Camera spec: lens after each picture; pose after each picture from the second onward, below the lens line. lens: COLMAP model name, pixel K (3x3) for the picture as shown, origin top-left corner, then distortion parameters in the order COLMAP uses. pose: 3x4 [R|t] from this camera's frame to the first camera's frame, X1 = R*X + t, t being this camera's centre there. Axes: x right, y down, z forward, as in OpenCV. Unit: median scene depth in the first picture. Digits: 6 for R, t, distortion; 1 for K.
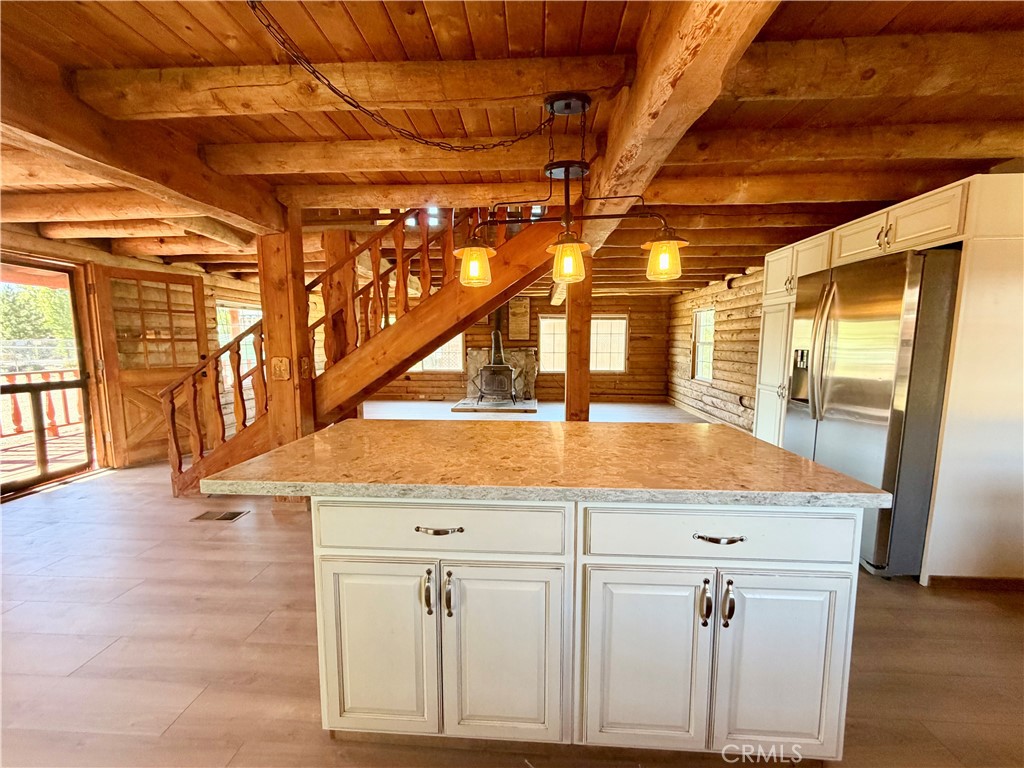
lens RADIAL K [[409.7, 0, 509.1], [0, 409.7, 385.4], [0, 0, 1]] dist [0.001086, 0.000122]
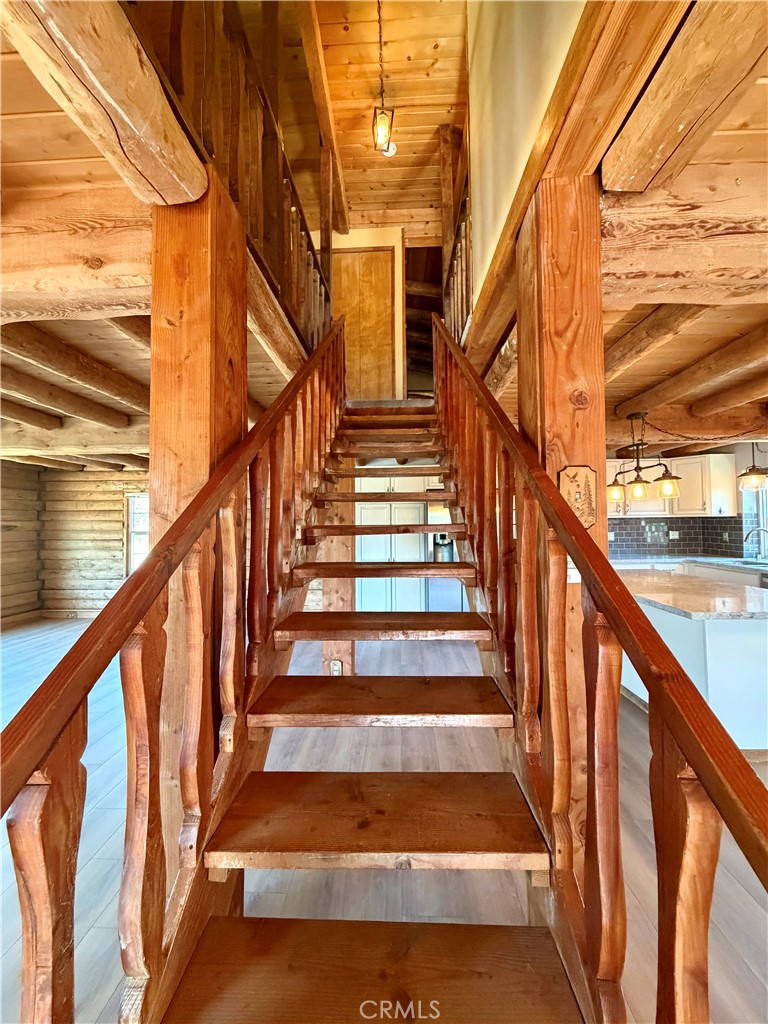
lens RADIAL K [[409.7, 0, 383.1], [0, 409.7, 509.6], [0, 0, 1]] dist [0.001086, 0.000122]
pose [[-0.018468, 0.030039, 0.999378, -0.332340], [0.118816, 0.992532, -0.027638, -0.055631], [-0.992744, 0.118232, -0.021899, 0.419441]]
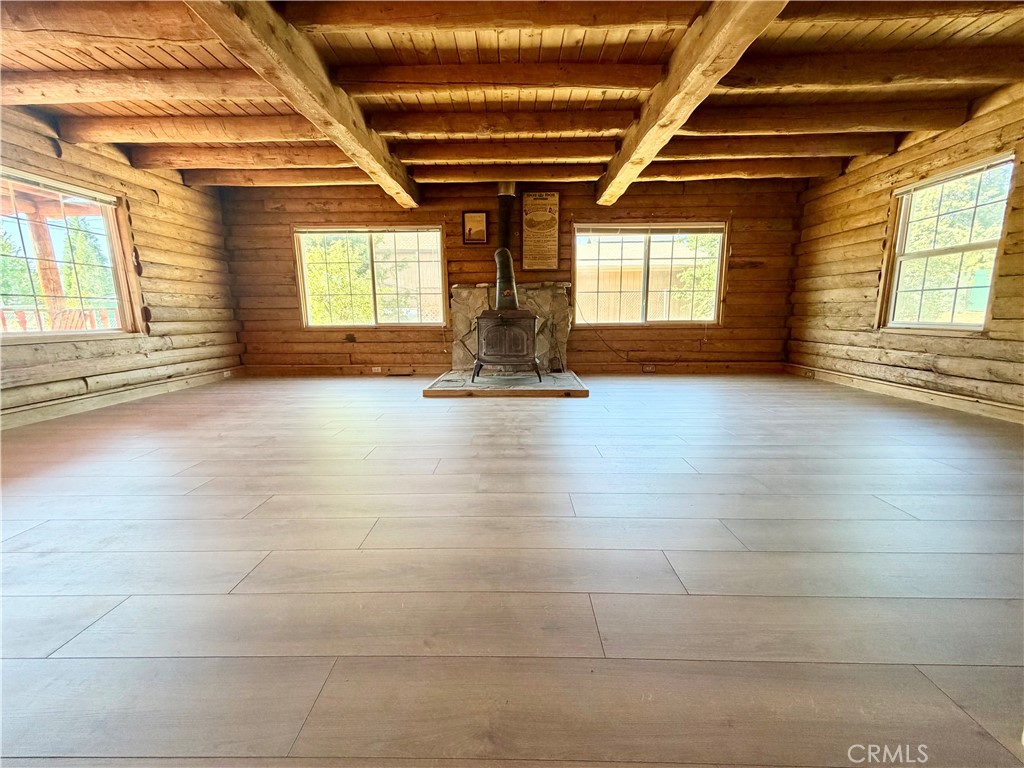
lens RADIAL K [[409.7, 0, 509.1], [0, 409.7, 385.4], [0, 0, 1]] dist [0.001086, 0.000122]
pose [[0.999112, -0.015857, 0.039031, -0.045852], [0.013299, 0.997802, 0.064925, 0.014887], [-0.039974, -0.064348, 0.997127, 0.415008]]
